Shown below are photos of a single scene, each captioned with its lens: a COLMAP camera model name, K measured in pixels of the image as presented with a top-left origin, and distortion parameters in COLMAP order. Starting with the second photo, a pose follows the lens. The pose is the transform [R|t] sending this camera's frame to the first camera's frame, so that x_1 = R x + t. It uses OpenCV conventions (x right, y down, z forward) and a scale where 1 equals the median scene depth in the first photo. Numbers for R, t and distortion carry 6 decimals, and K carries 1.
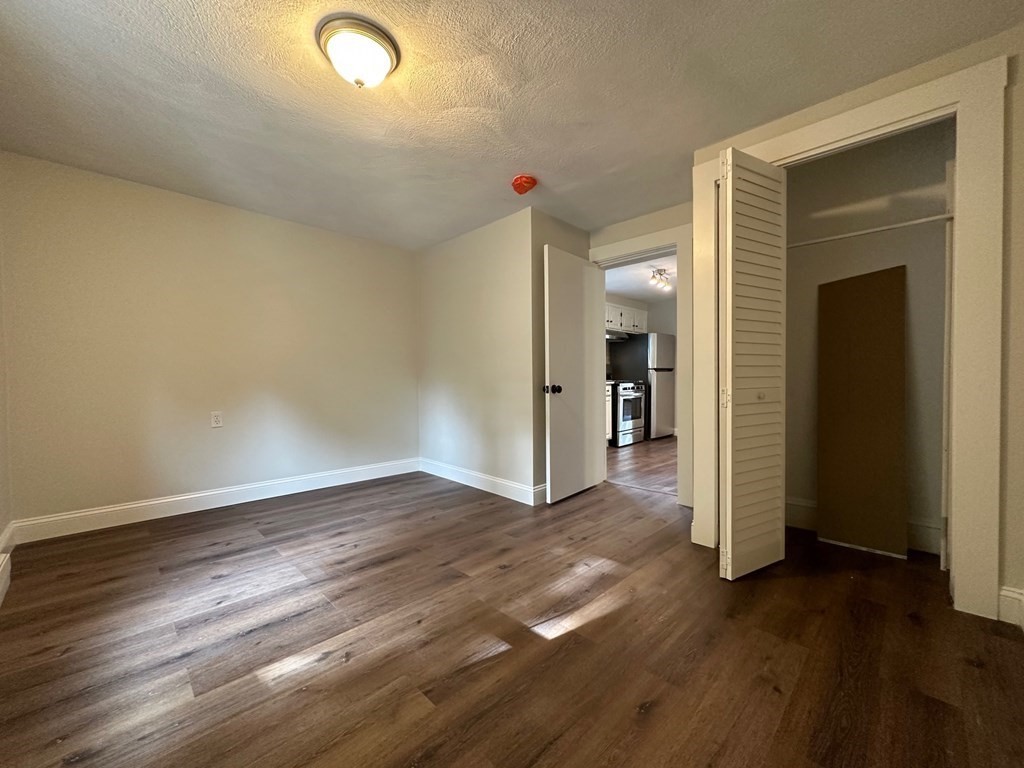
lens RADIAL K [[407.6, 0, 512.0], [0, 407.6, 384.0], [0, 0, 1]] dist [-0.000220, 0.000063]
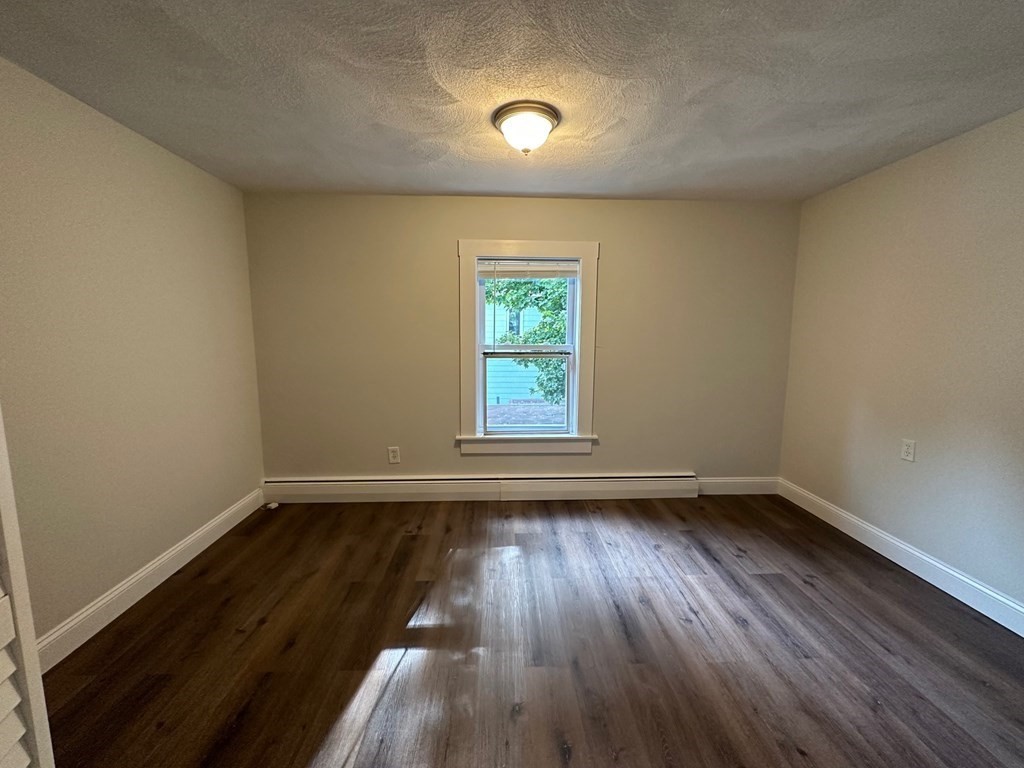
lens RADIAL K [[407.6, 0, 512.0], [0, 407.6, 384.0], [0, 0, 1]] dist [-0.000220, 0.000063]
pose [[-0.679968, 0.095863, -0.726948, 0.423769], [-0.011357, 0.989921, 0.141164, -0.185323], [0.733154, 0.104243, -0.672026, 1.377705]]
